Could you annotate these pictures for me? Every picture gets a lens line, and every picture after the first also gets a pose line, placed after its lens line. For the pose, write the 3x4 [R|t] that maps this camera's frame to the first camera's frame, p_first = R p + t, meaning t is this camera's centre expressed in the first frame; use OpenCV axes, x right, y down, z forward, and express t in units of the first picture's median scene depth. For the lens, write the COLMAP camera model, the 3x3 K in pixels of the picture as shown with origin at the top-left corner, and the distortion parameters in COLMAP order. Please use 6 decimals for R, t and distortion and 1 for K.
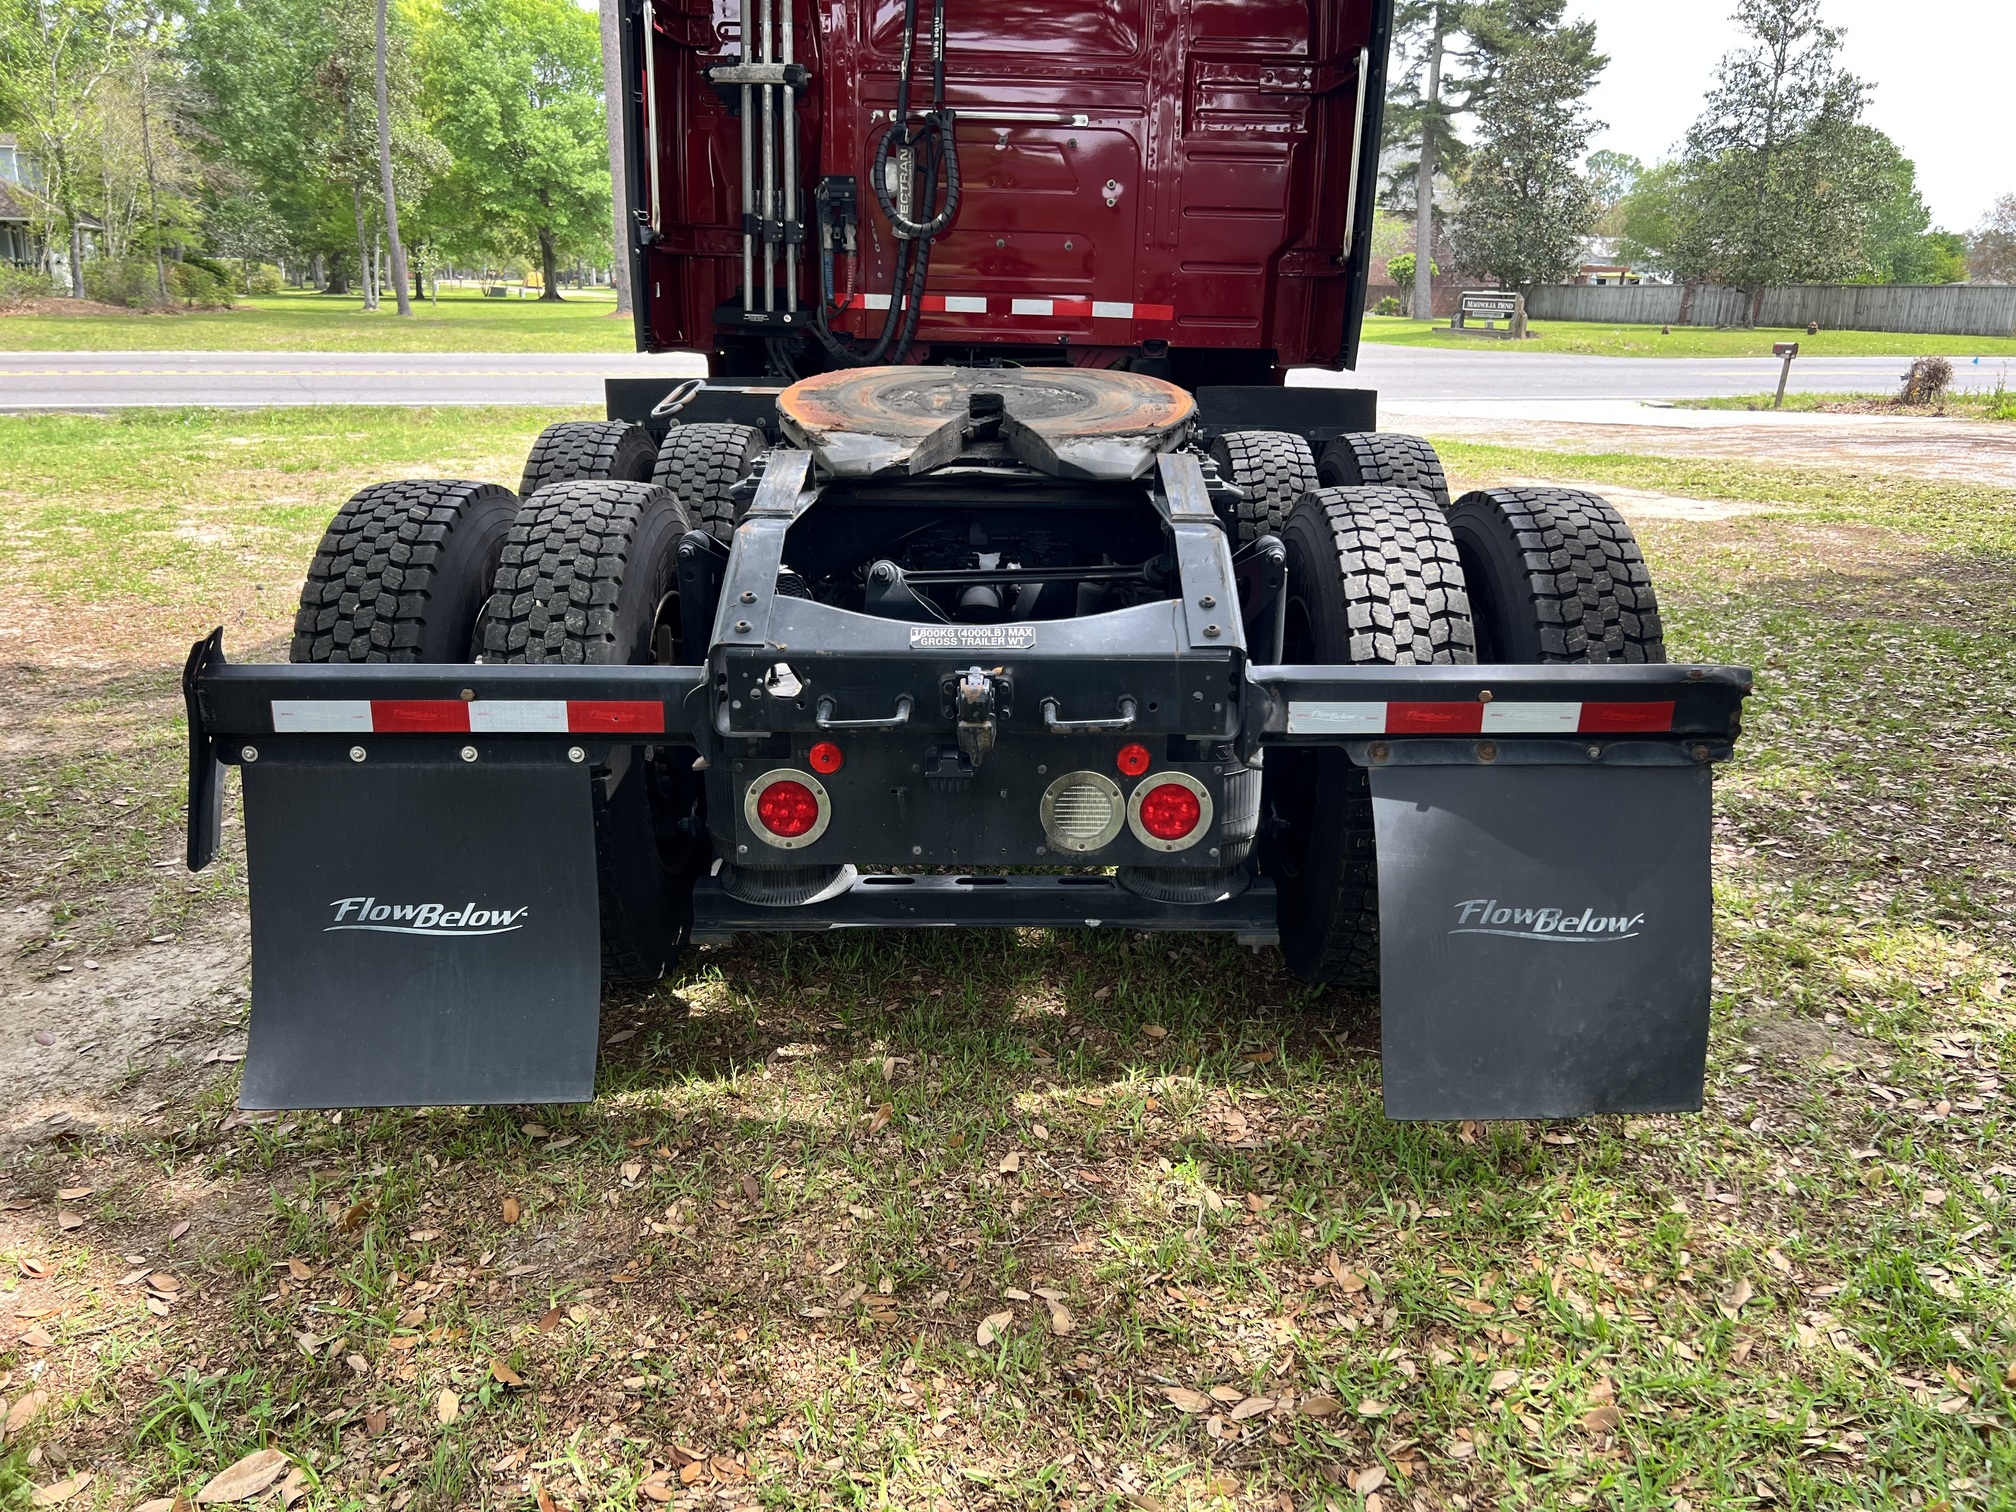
lens RADIAL K [[1525.6, 0, 1013.1], [0, 1525.6, 777.6], [0, 0, 1]] dist [0.046857, -0.055363]
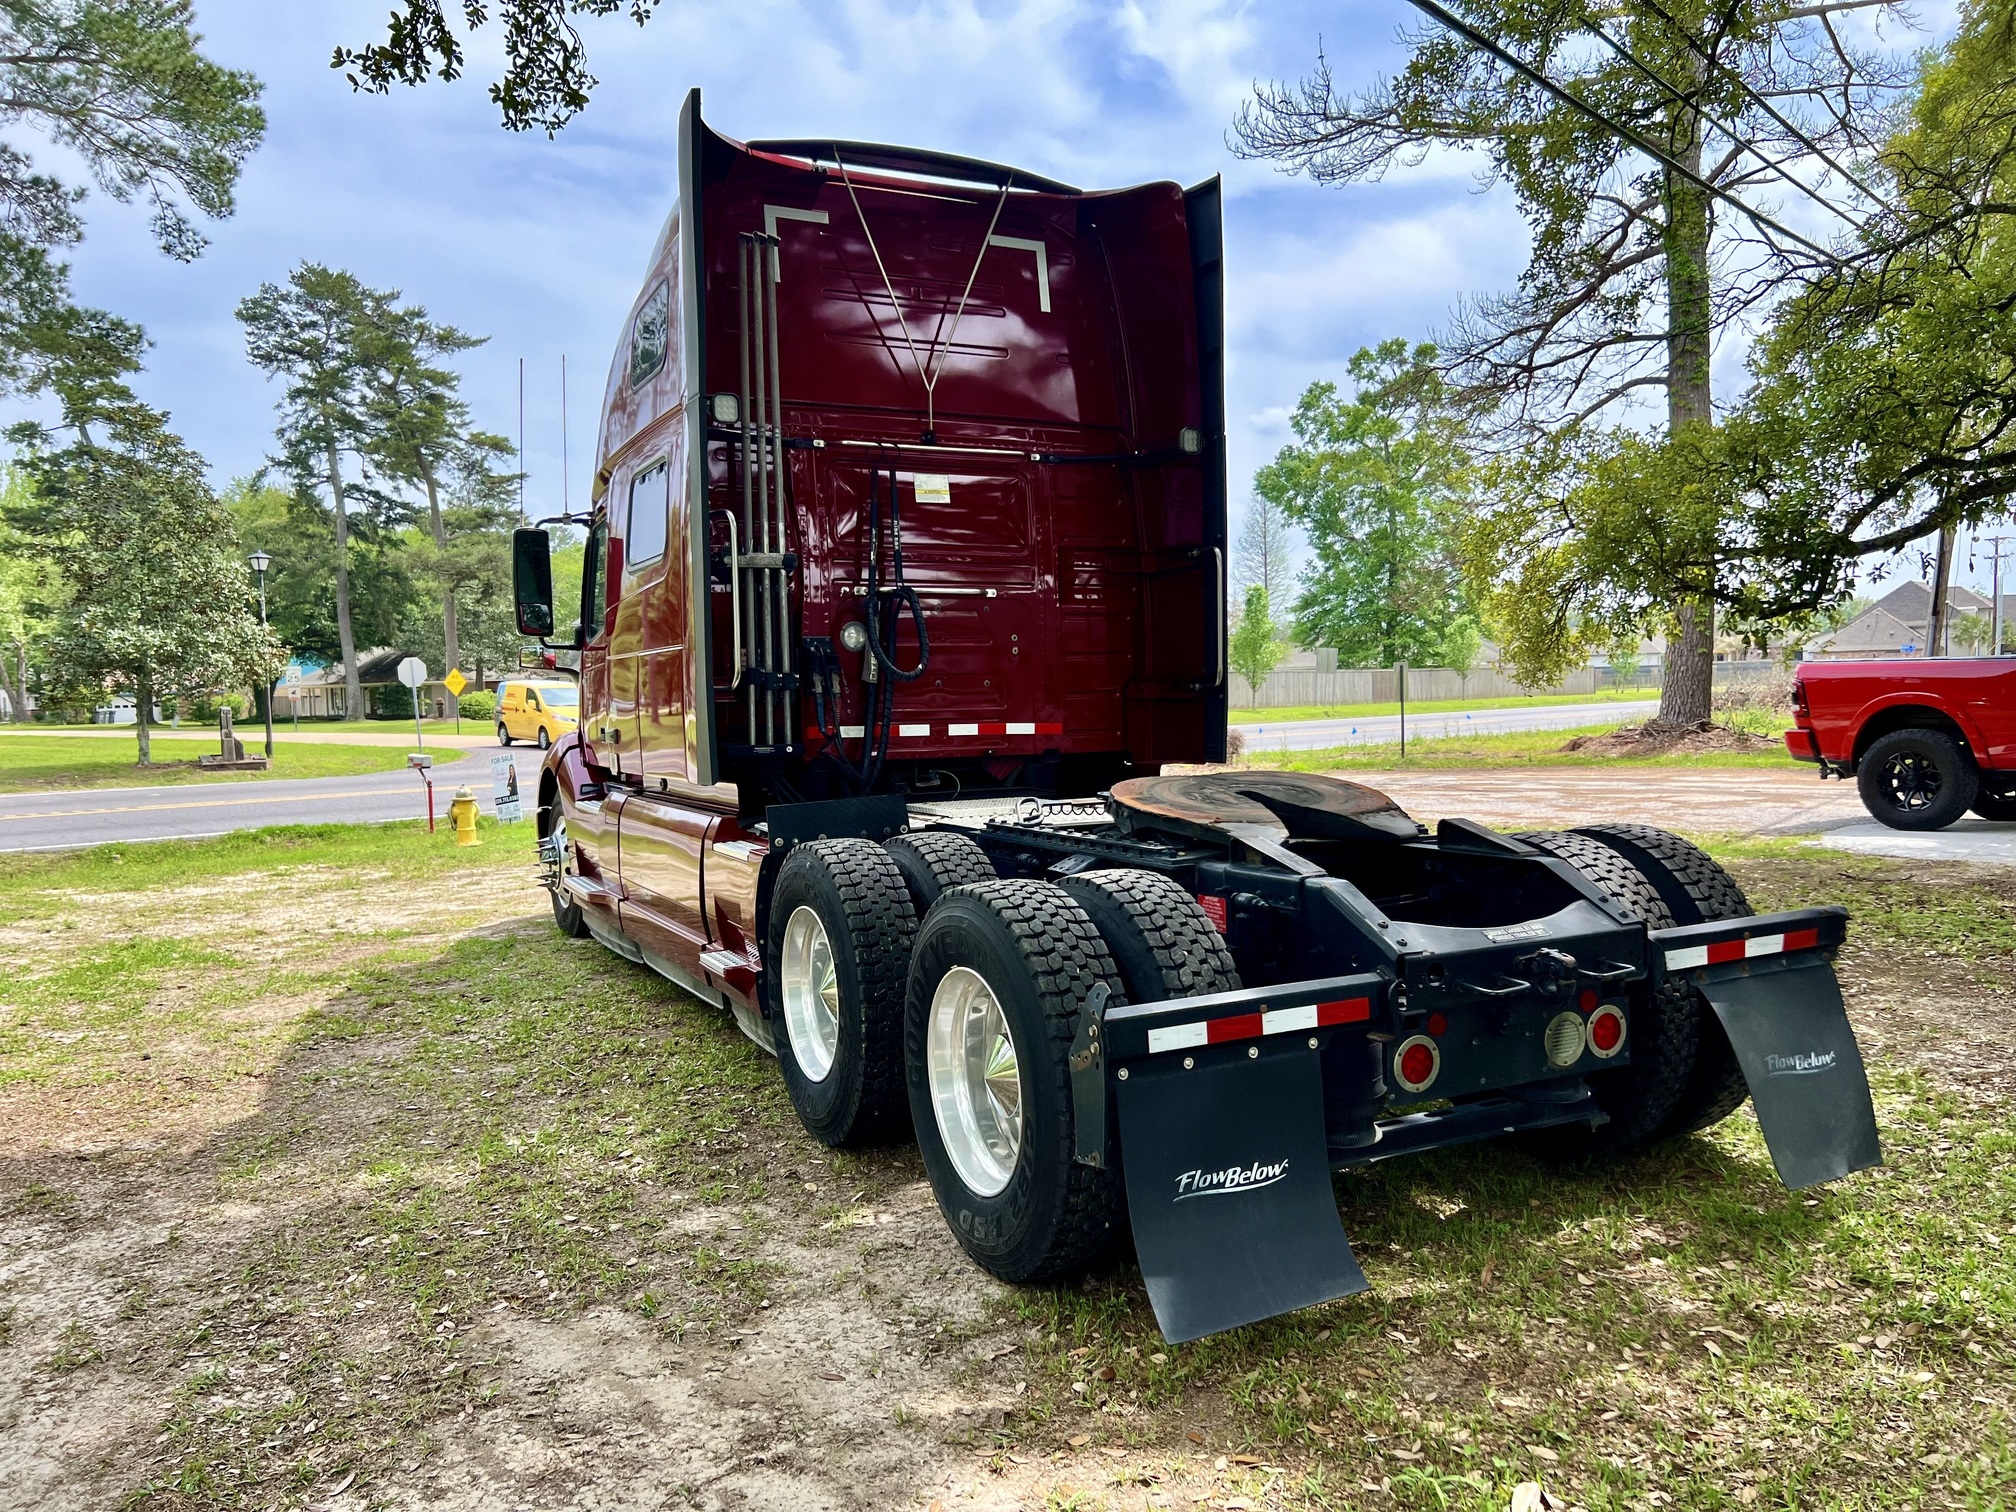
lens RADIAL K [[1527.5, 0, 1005.9], [0, 1527.5, 766.3], [0, 0, 1]] dist [0.089306, -0.182812]
pose [[0.901556, -0.061662, 0.428246, -0.811563], [0.169363, 0.961104, -0.218163, 0.001057], [-0.398136, 0.269215, 0.876933, -0.169330]]
